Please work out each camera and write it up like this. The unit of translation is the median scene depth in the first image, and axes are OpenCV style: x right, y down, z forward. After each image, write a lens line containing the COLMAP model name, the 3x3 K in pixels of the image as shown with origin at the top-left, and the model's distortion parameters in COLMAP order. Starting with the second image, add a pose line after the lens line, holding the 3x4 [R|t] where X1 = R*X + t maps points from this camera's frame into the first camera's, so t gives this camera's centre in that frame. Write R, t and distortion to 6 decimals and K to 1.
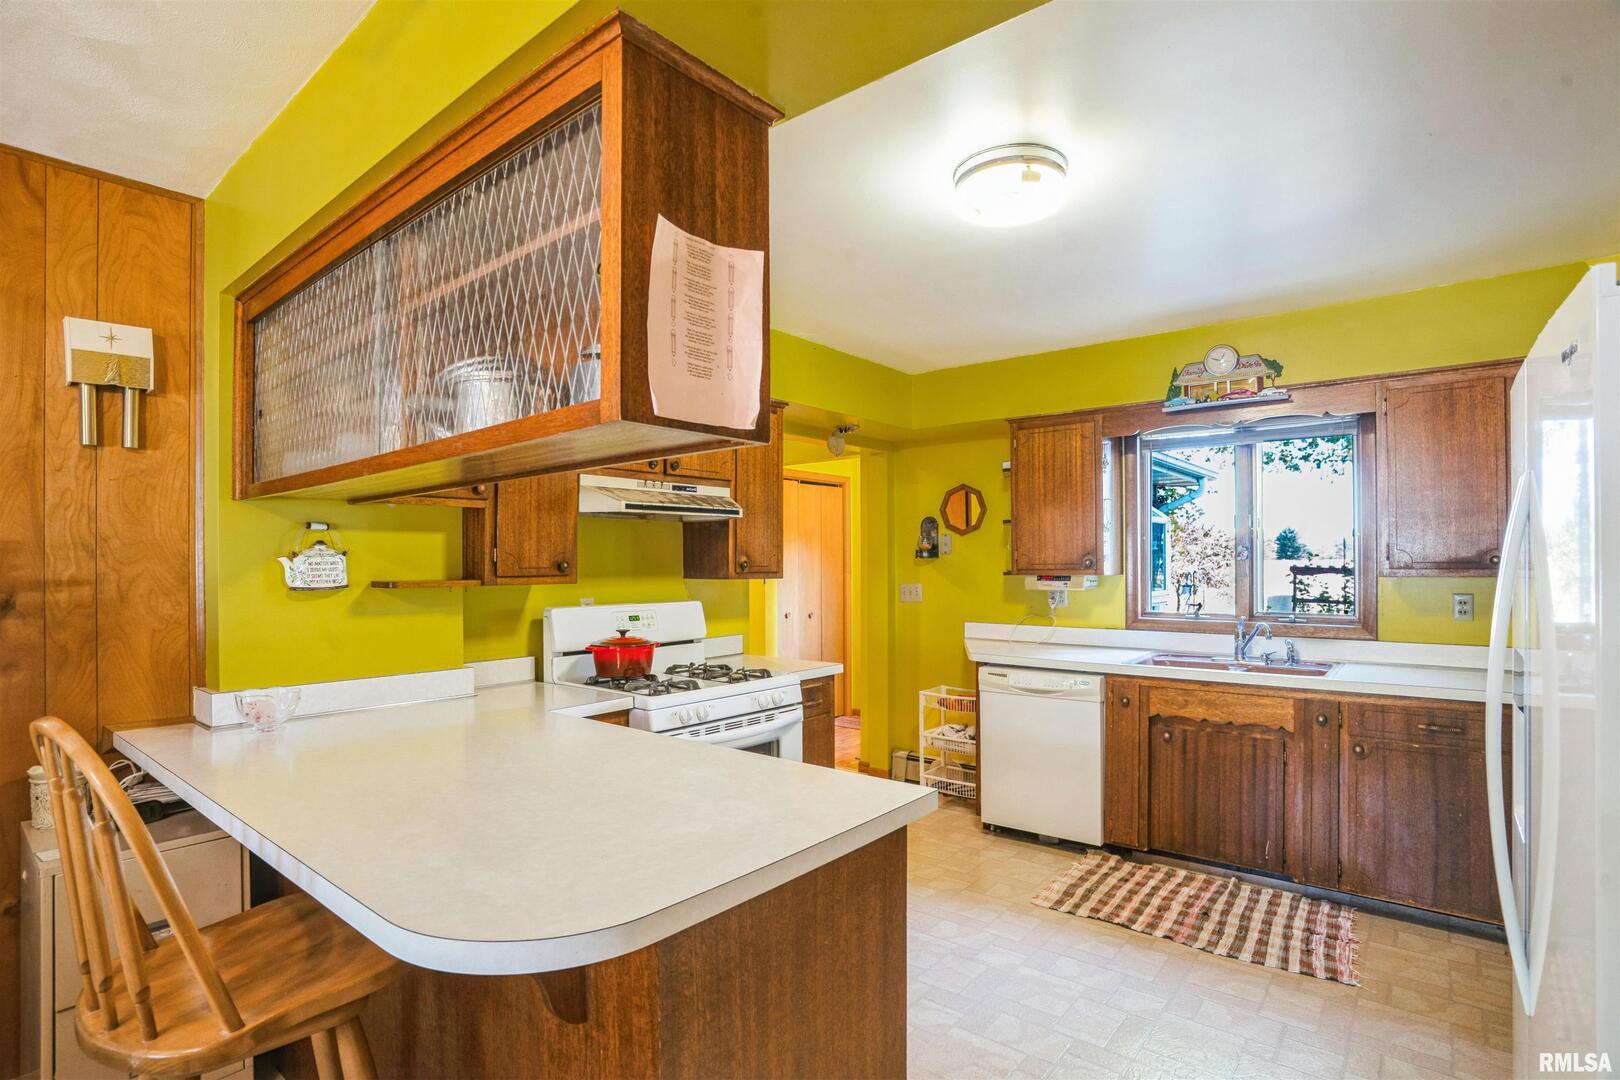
lens RADIAL K [[801.9, 0, 811.6], [0, 801.9, 554.7], [0, 0, 1]] dist [-0.023301, -0.000253]
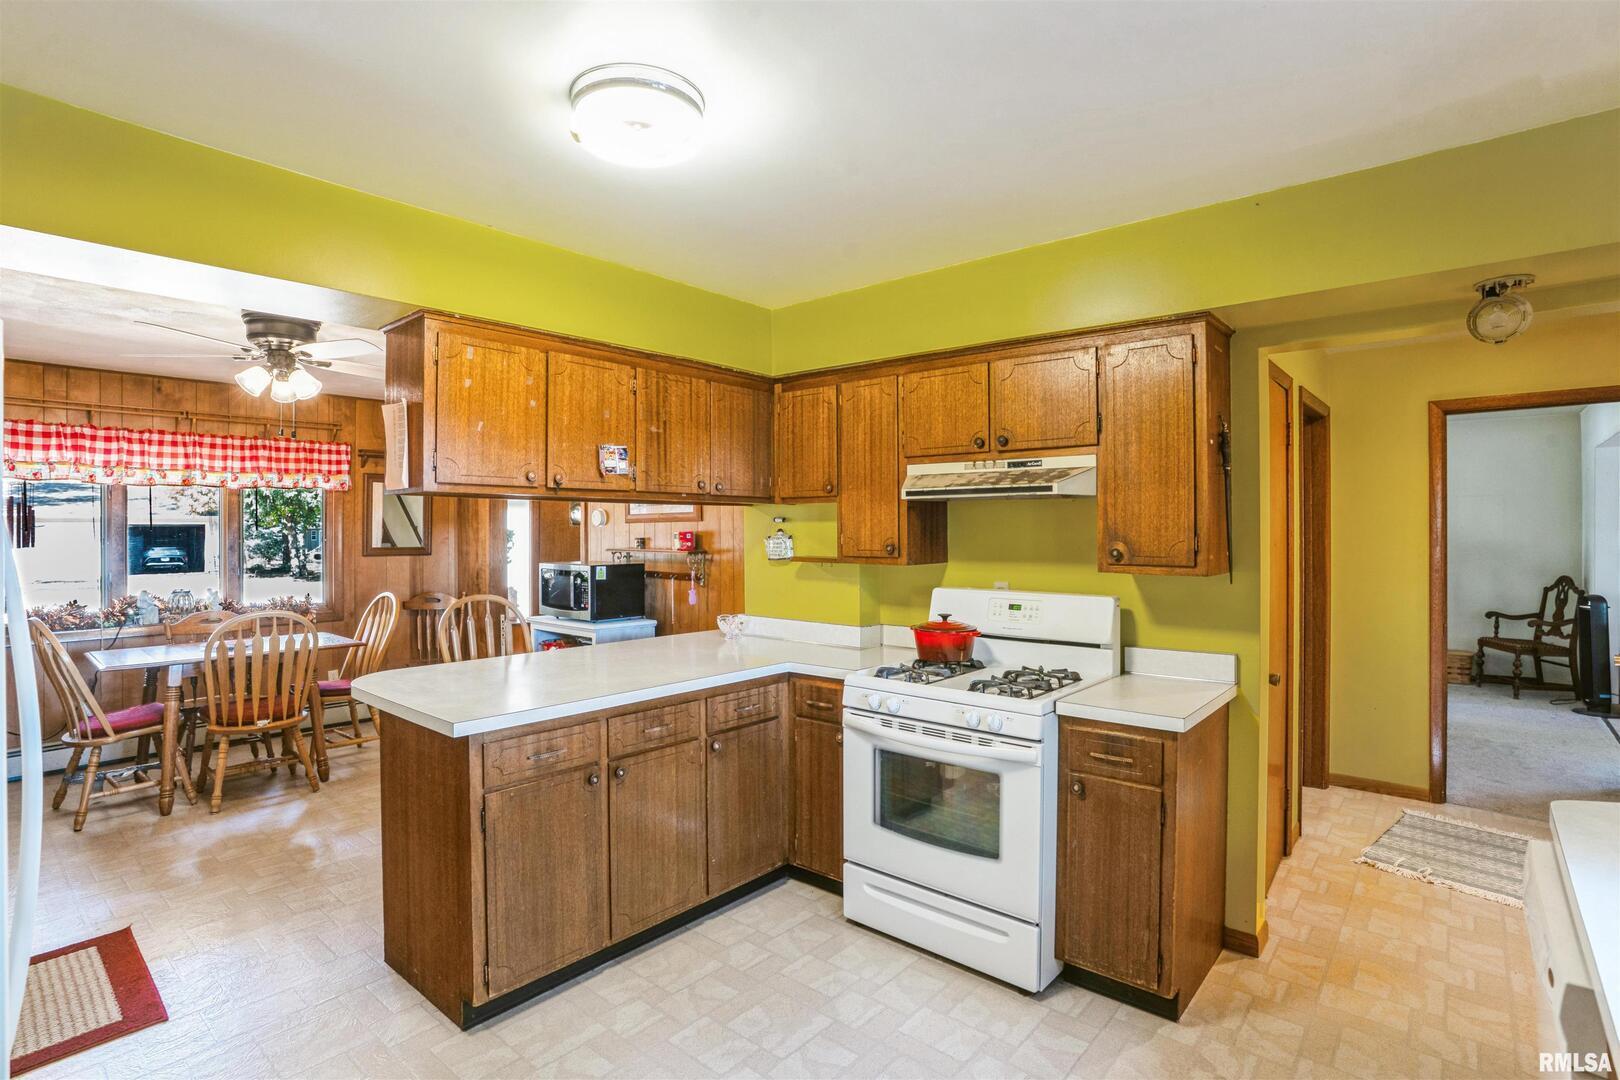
lens RADIAL K [[801.9, 0, 808.8], [0, 801.9, 535.0], [0, 0, 1]] dist [-0.023301, -0.000253]
pose [[0.005623, 0.014853, -0.999874, 0.759053], [0.011484, 0.999823, 0.014917, -0.022546], [0.999918, -0.011567, 0.005452, 0.814603]]
